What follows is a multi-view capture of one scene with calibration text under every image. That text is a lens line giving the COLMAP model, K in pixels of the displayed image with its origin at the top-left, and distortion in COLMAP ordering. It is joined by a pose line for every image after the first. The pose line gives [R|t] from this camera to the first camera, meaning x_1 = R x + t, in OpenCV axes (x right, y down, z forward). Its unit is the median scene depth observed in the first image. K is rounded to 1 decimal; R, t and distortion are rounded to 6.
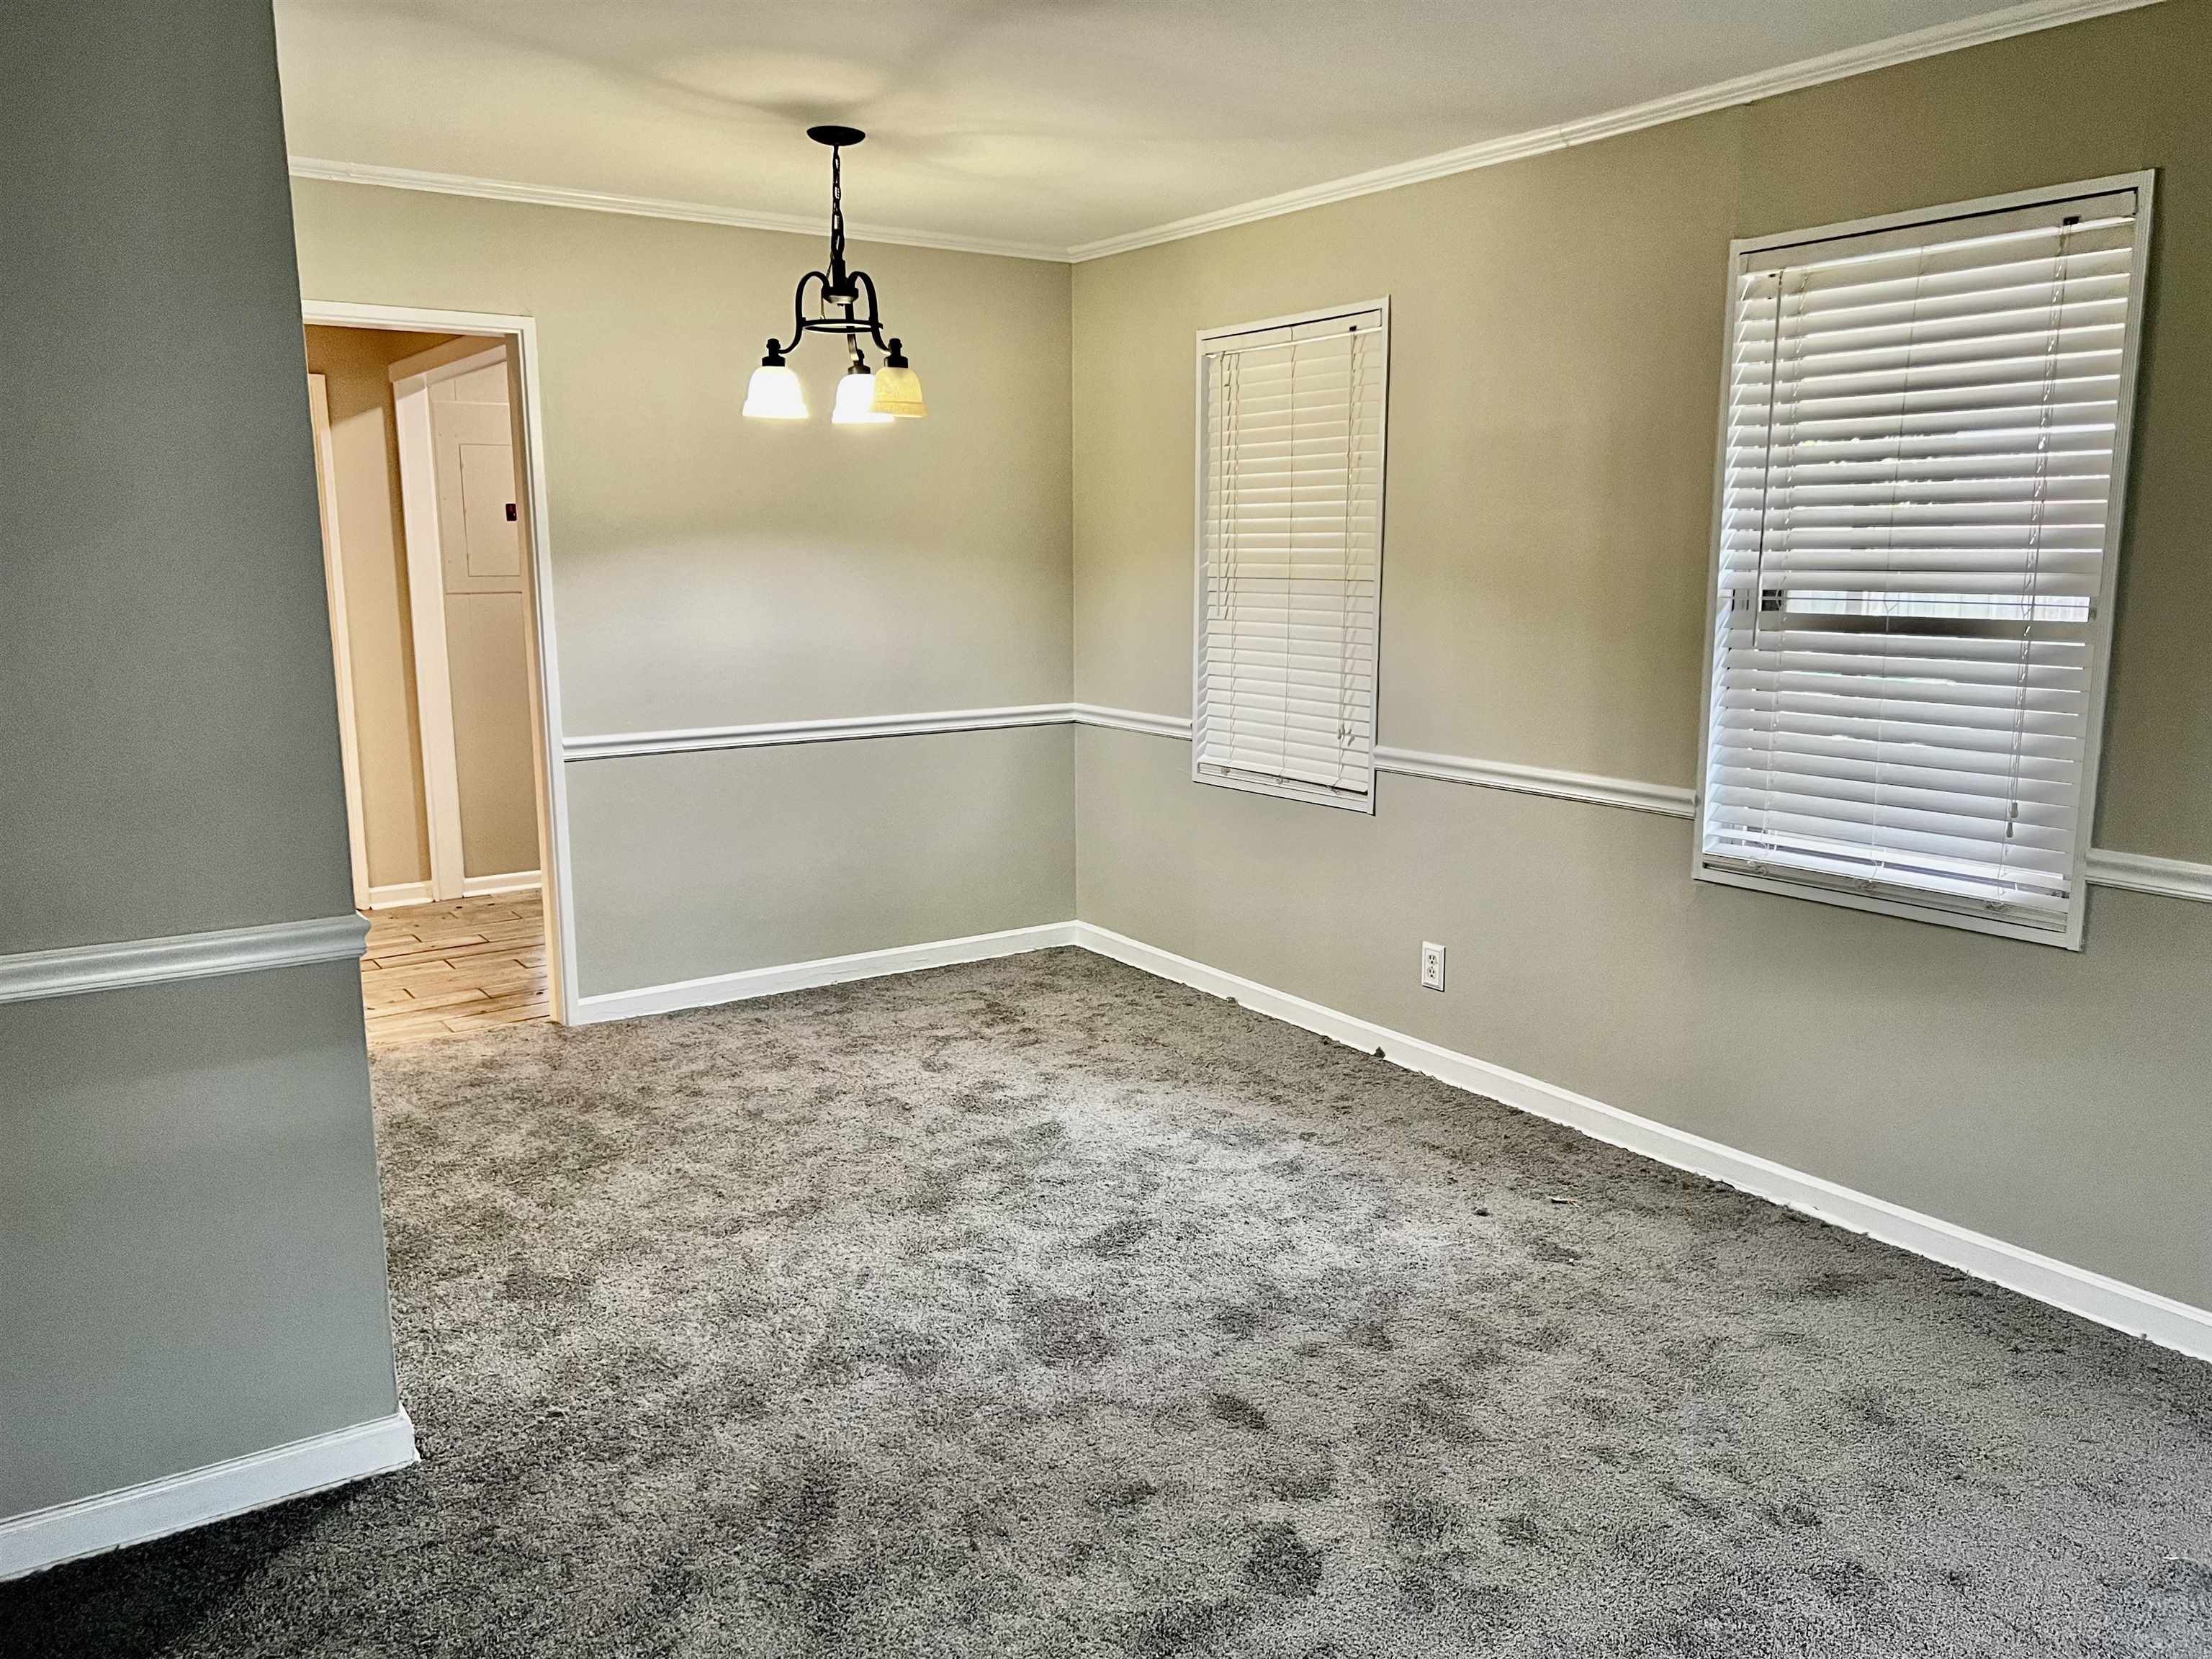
lens RADIAL K [[1680.5, 0, 1106.0], [0, 1680.5, 829.5], [0, 0, 1]] dist [0.116445, -0.107400]
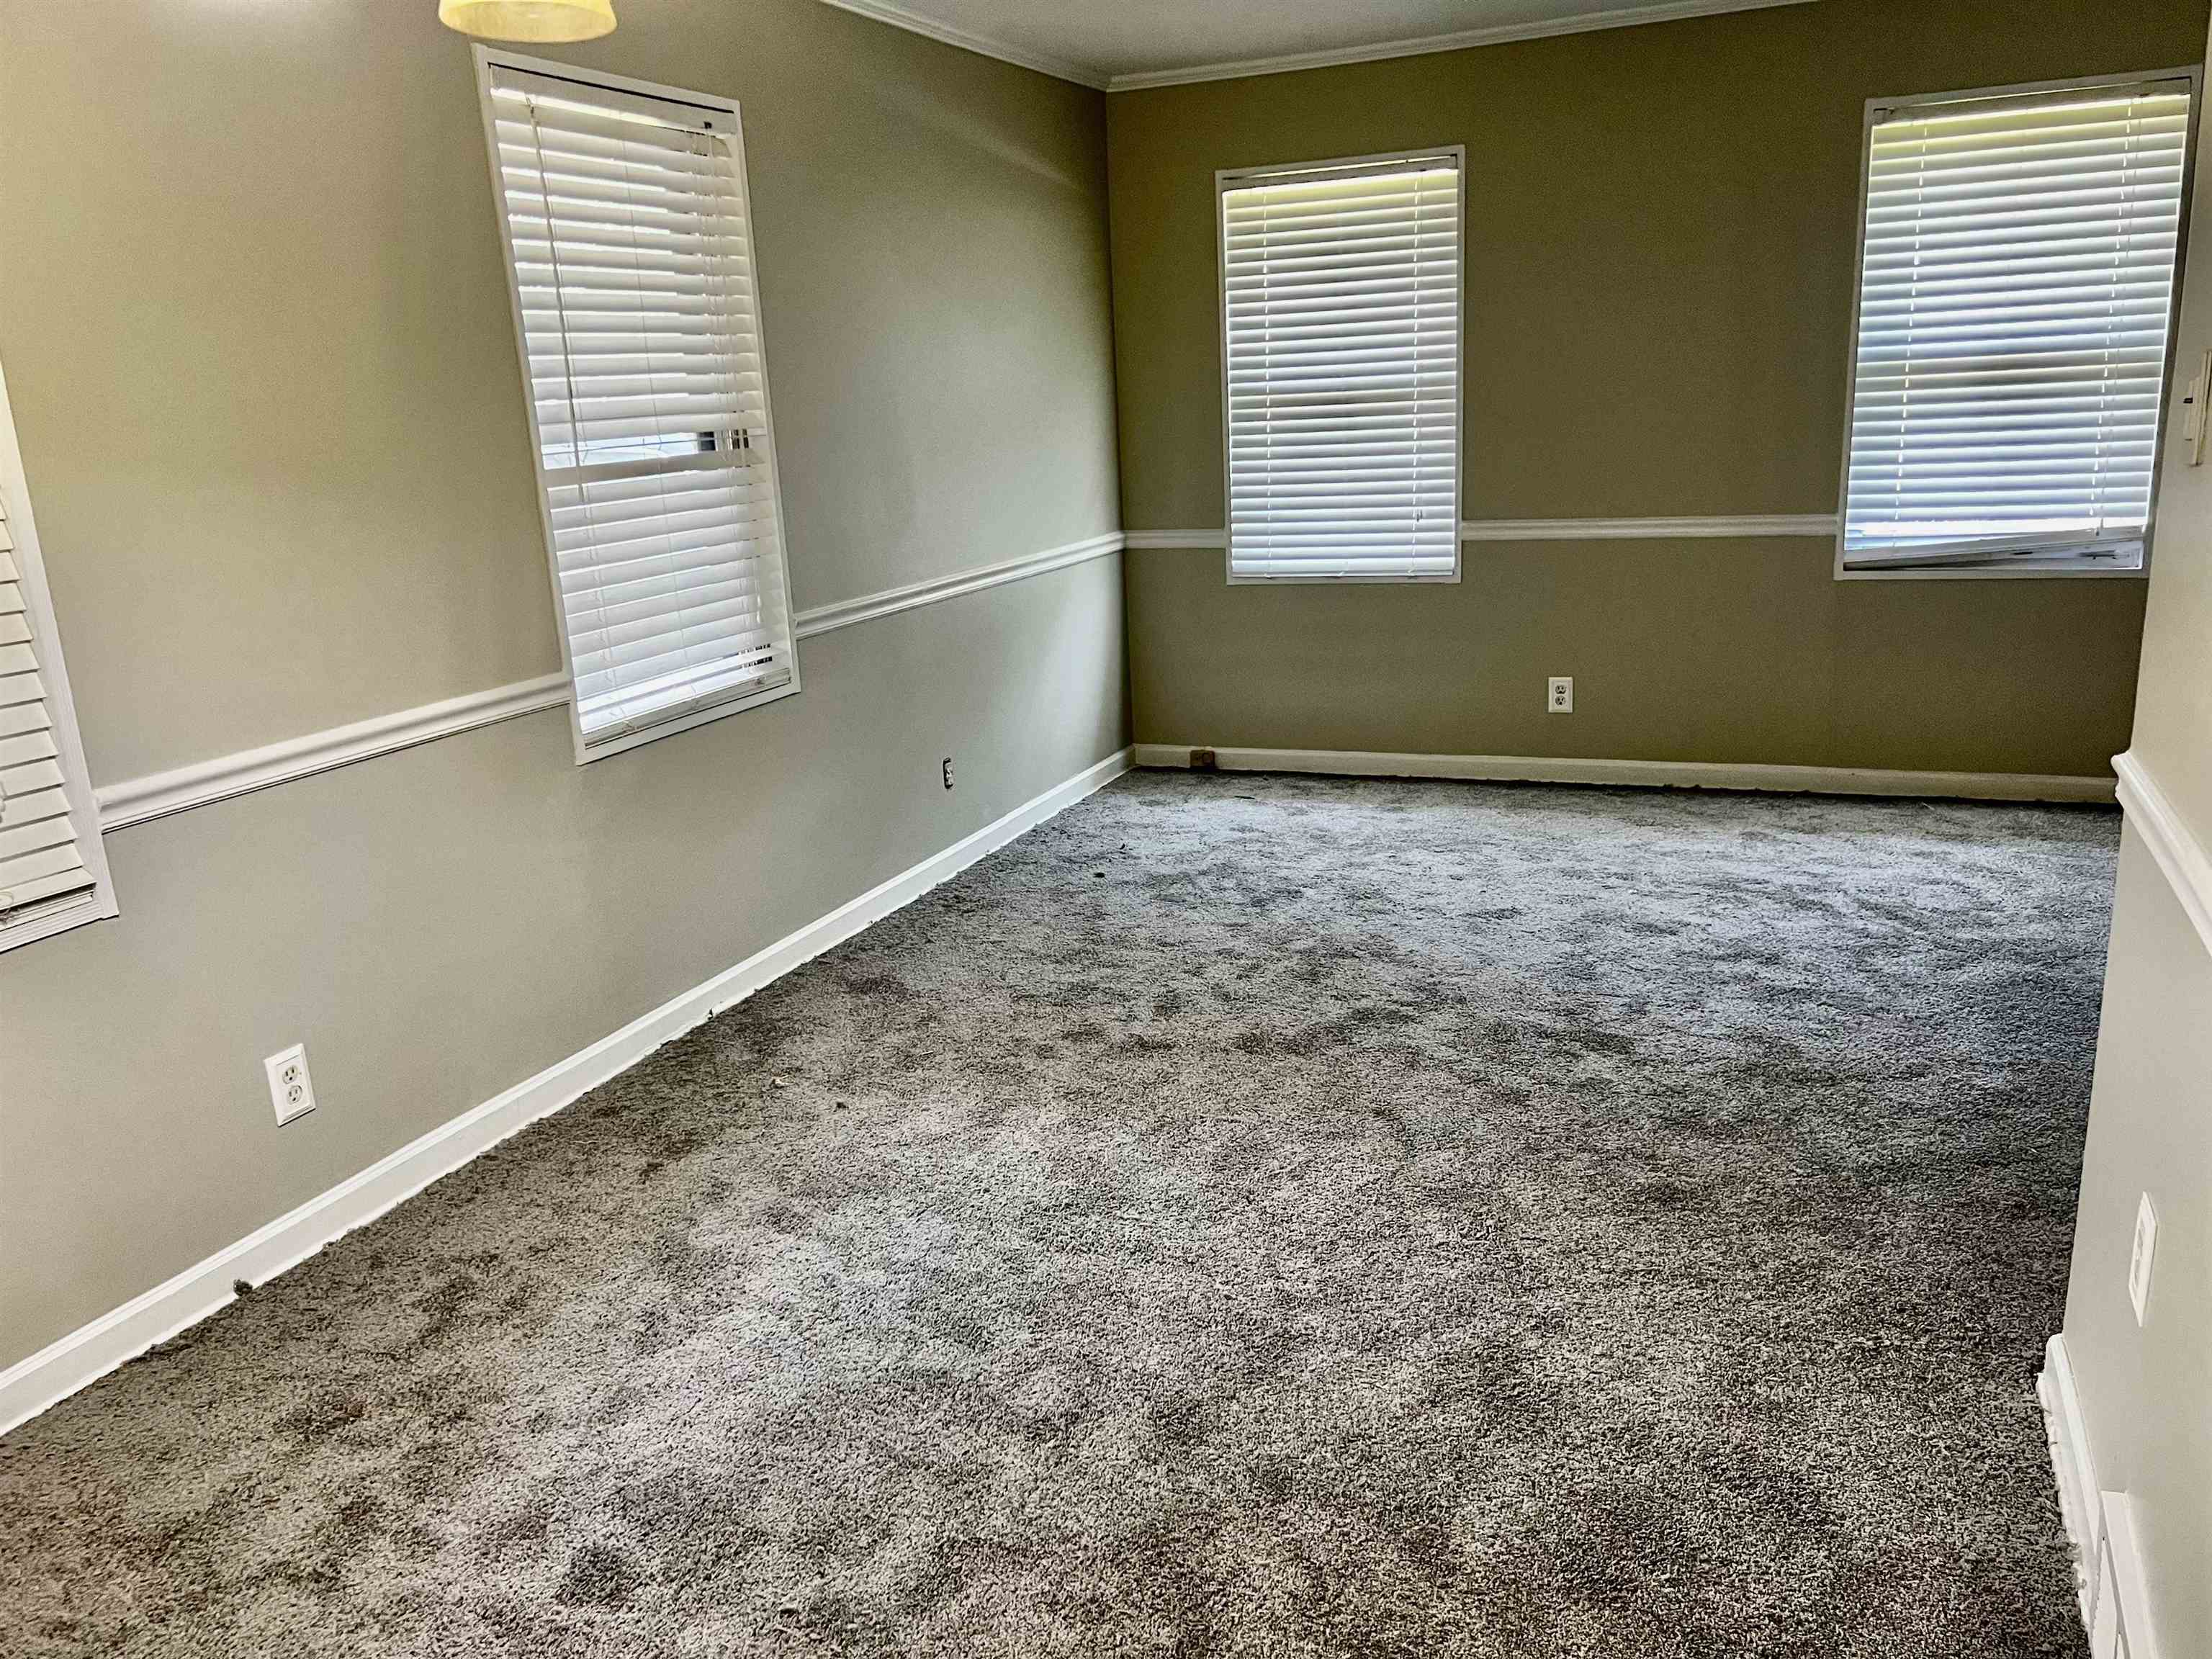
lens RADIAL K [[1680.5, 0, 1106.0], [0, 1680.5, 829.5], [0, 0, 1]] dist [0.116445, -0.107400]
pose [[-0.542133, -0.187094, 0.819199, -0.579337], [0.197812, 0.919084, 0.340815, -0.199841], [-0.816678, 0.346815, -0.461256, 1.220004]]
